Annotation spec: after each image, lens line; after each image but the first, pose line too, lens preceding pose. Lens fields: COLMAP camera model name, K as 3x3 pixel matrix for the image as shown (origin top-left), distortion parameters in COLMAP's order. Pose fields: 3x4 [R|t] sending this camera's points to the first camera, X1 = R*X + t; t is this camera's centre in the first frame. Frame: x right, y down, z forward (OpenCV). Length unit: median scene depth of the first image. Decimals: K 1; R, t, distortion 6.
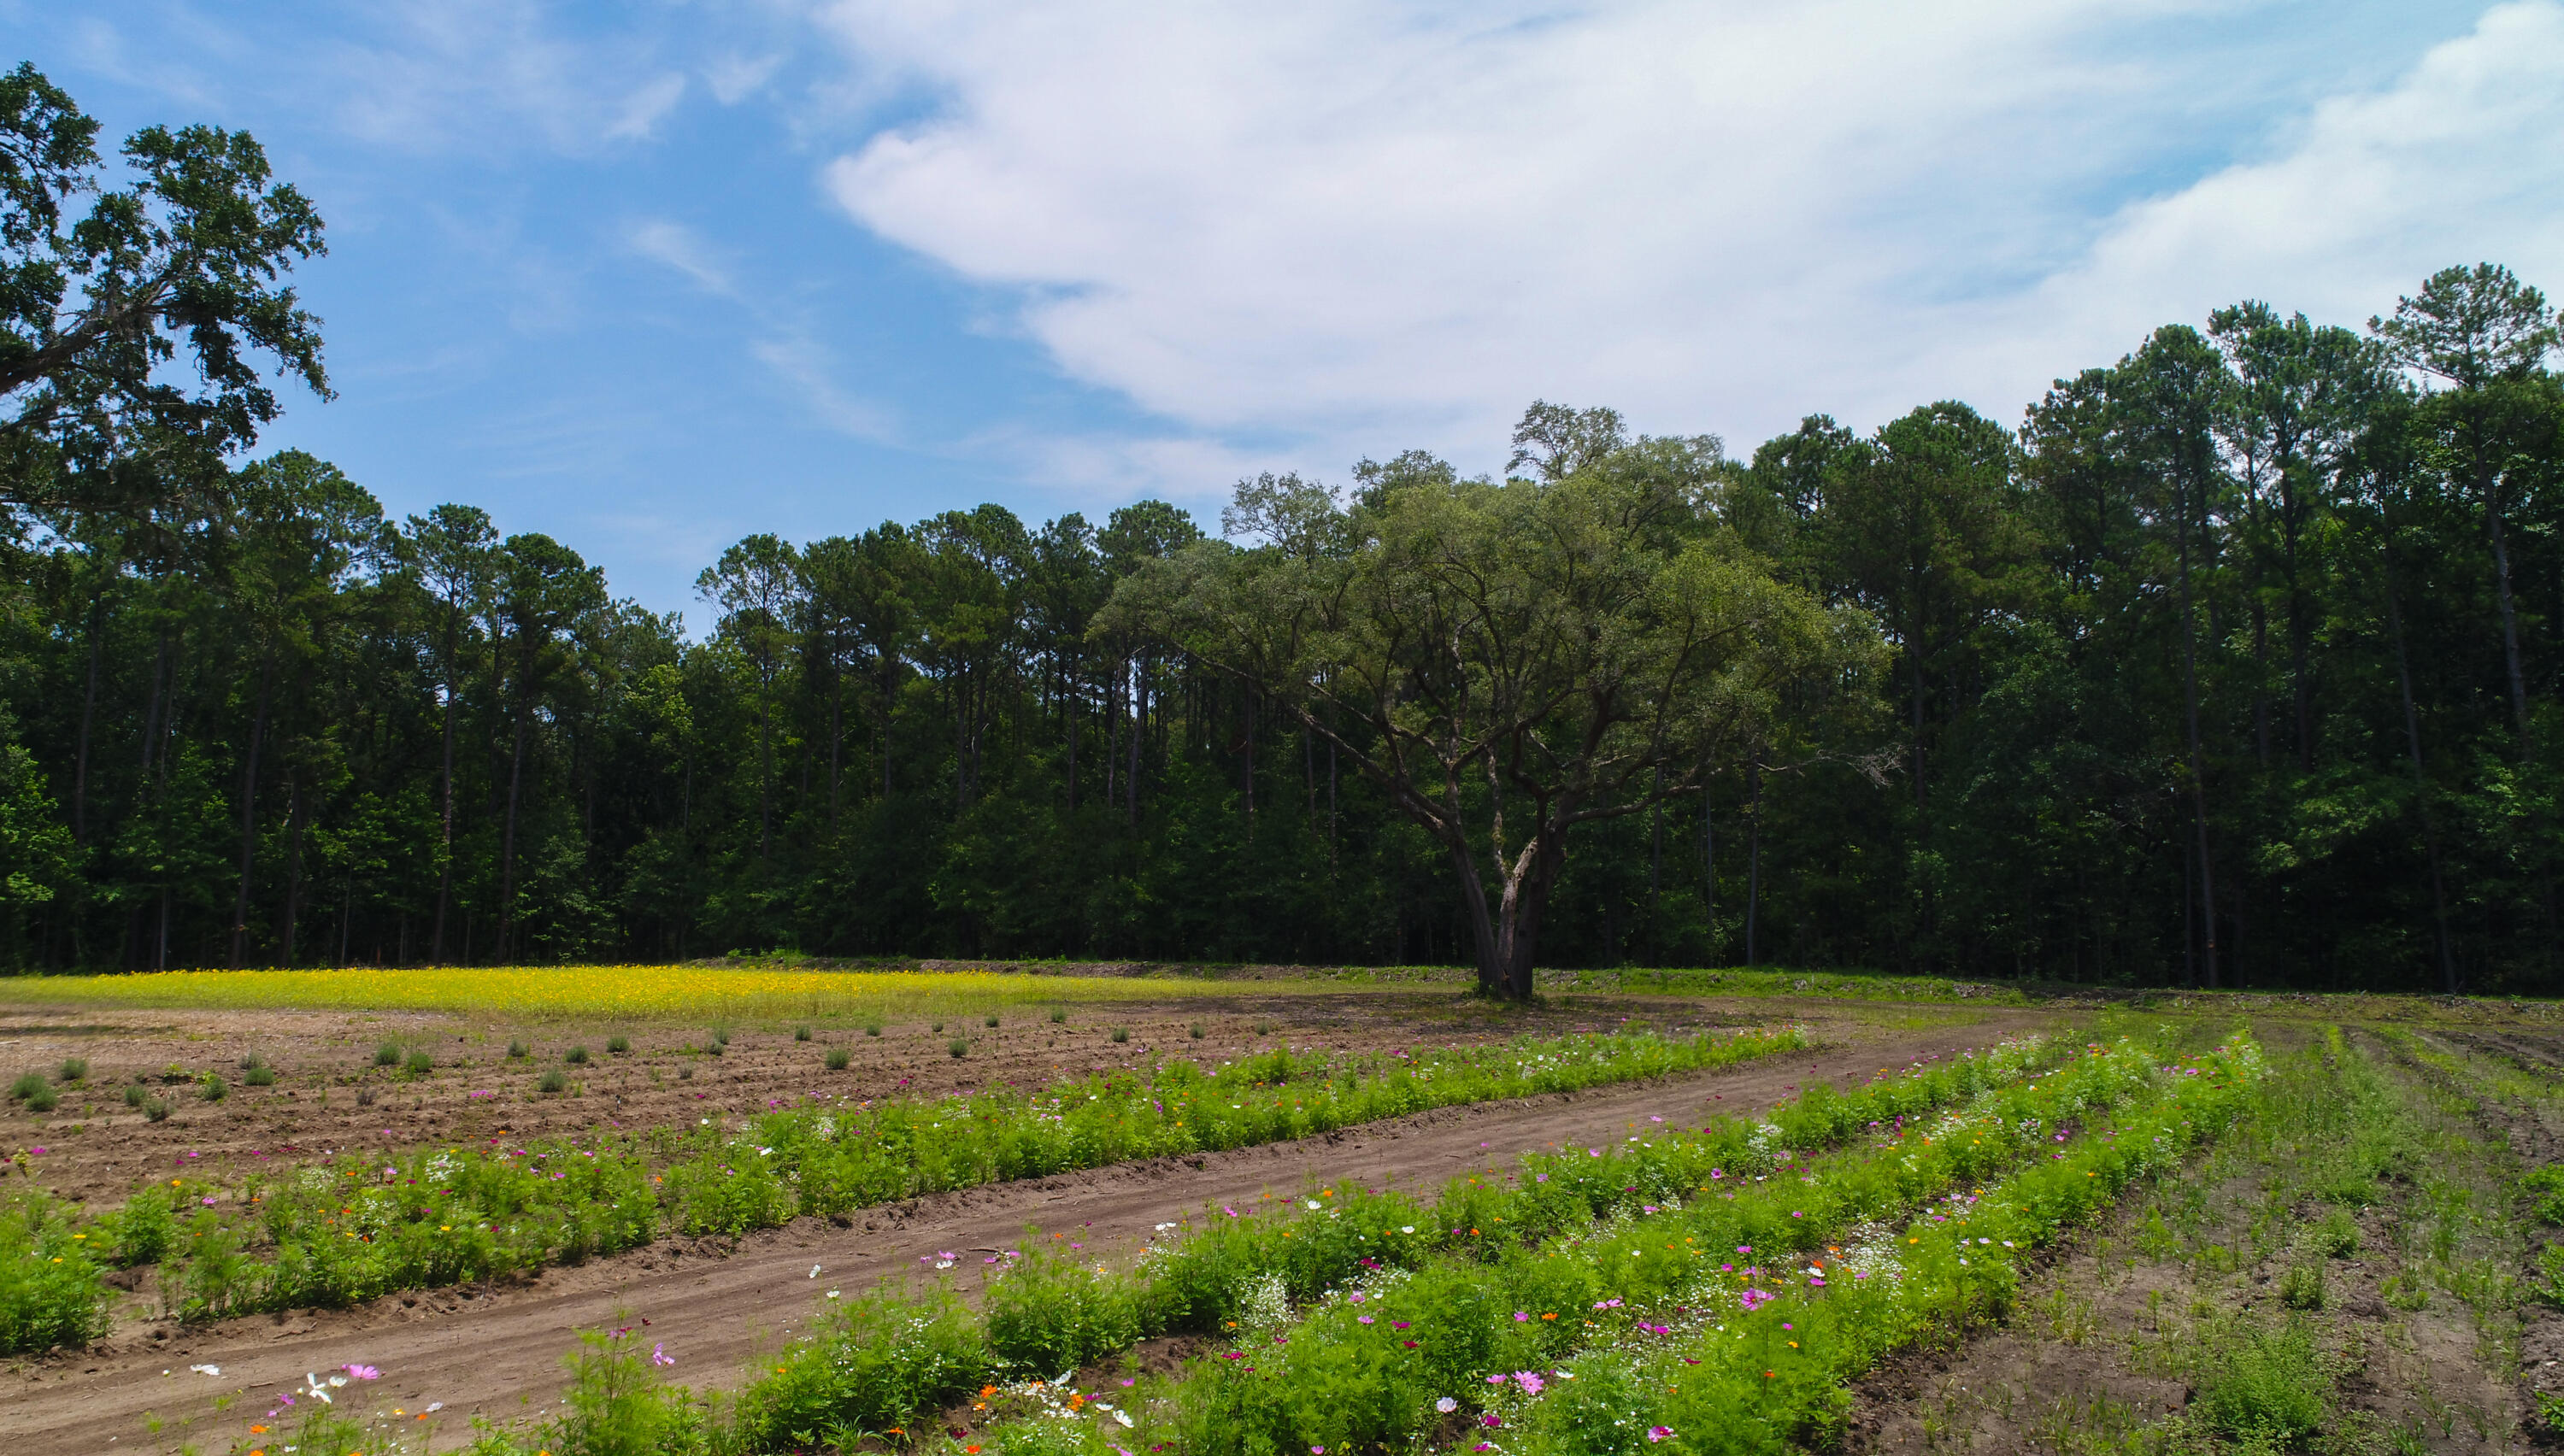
lens RADIAL K [[1796.9, 0, 1182.8], [0, 1796.9, 767.8], [0, 0, 1]] dist [-0.008160, 0.001726]
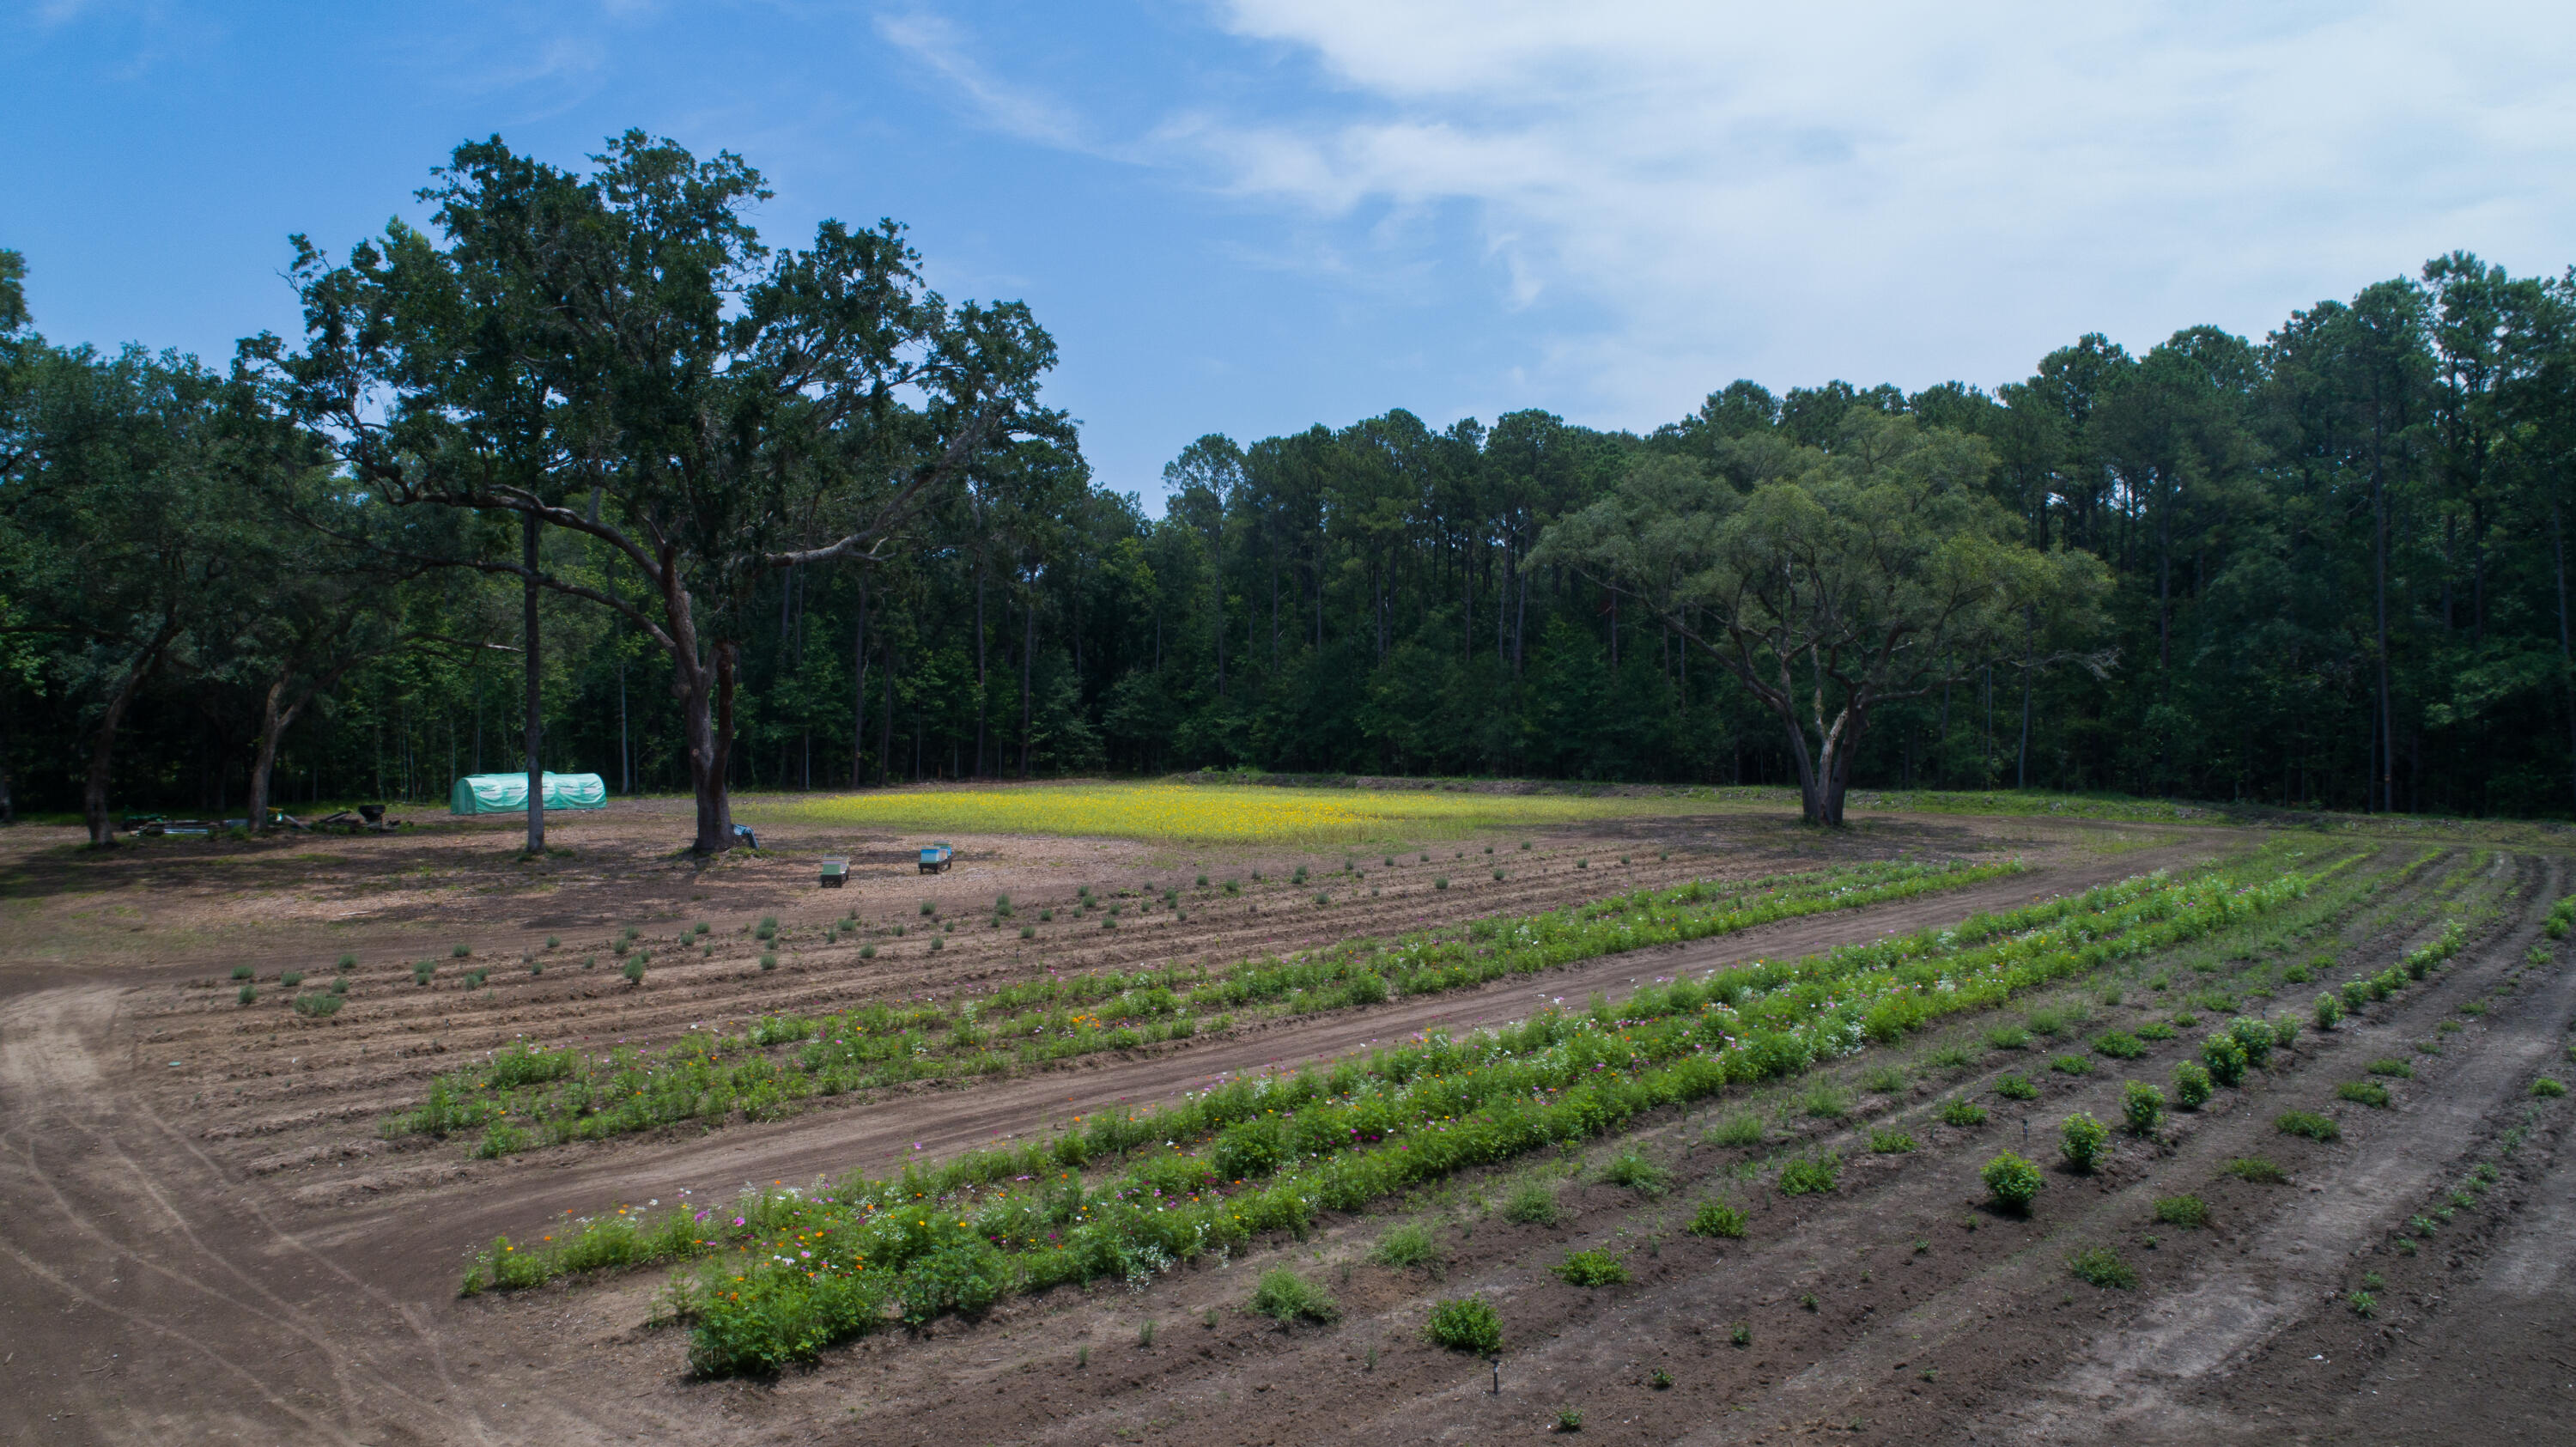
lens RADIAL K [[1633.8, 0, 1304.6], [0, 1633.8, 723.9], [0, 0, 1]] dist [-0.003422, 0.003335]
pose [[0.991593, -0.005166, -0.129292, -0.044343], [0.017086, 0.995680, 0.091261, -0.057196], [0.128262, -0.092703, 0.987398, -0.239062]]
